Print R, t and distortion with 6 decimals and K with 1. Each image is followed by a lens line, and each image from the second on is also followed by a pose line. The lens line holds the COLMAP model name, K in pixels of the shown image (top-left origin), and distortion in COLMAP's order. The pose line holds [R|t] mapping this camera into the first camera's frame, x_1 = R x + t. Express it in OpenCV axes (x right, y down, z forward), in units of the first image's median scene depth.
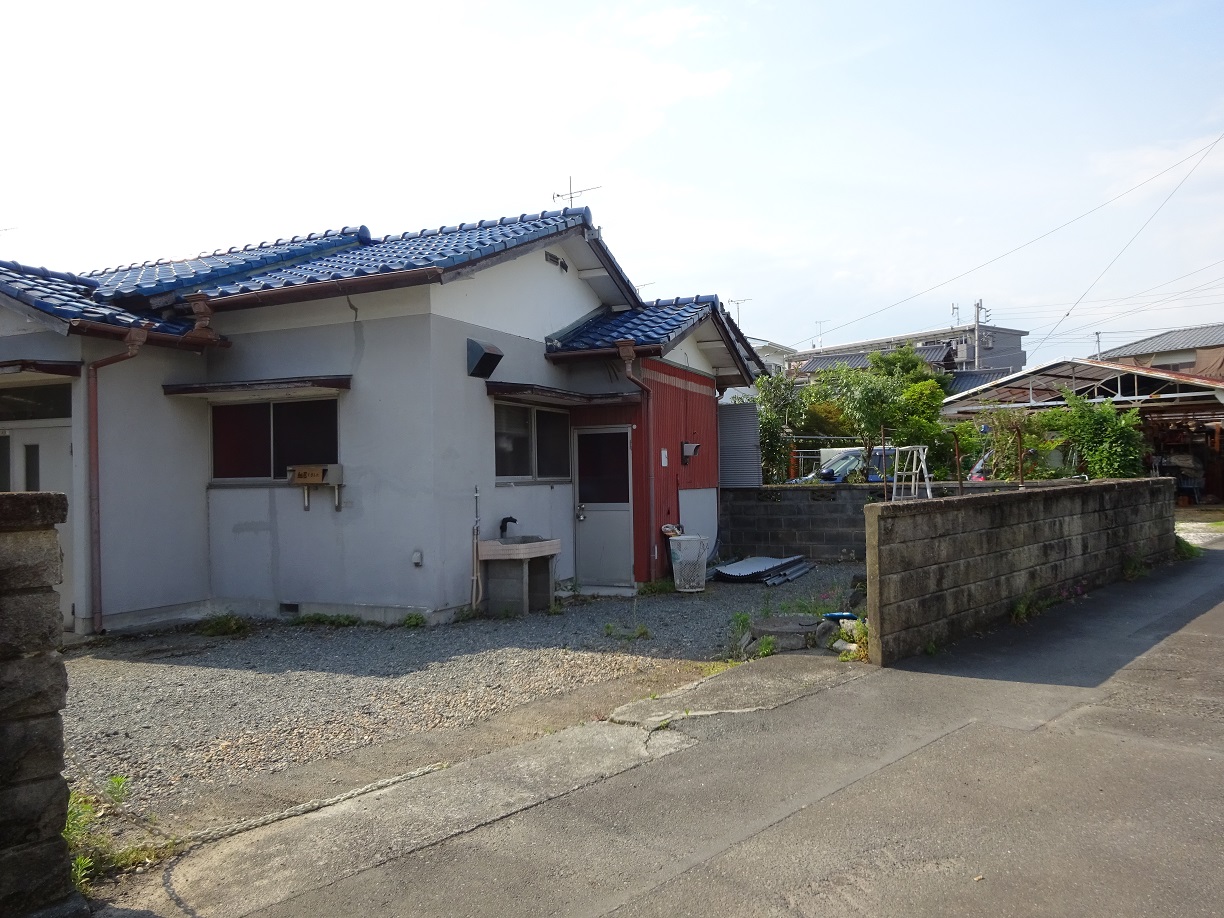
lens RADIAL K [[894.9, 0, 612.9], [0, 894.9, 479.4], [0, 0, 1]] dist [-0.001032, -0.001267]
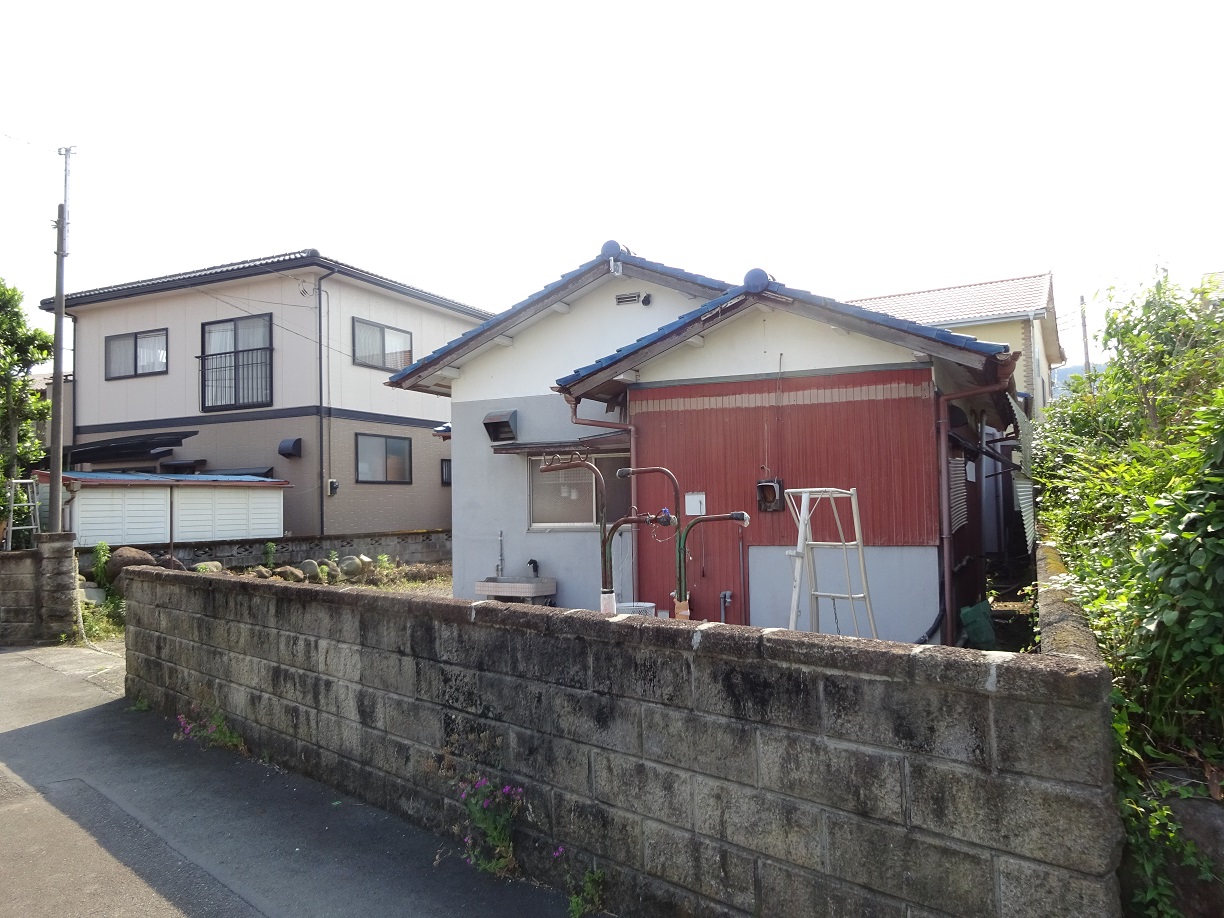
lens RADIAL K [[888.7, 0, 612.0], [0, 888.7, 459.0], [0, 0, 1]] dist [-0.004458, 0.004312]
pose [[-0.031306, -0.032425, -0.998984, 1.008023], [0.013488, 0.999369, -0.032860, -0.047855], [0.999419, -0.014503, -0.030848, 1.140541]]
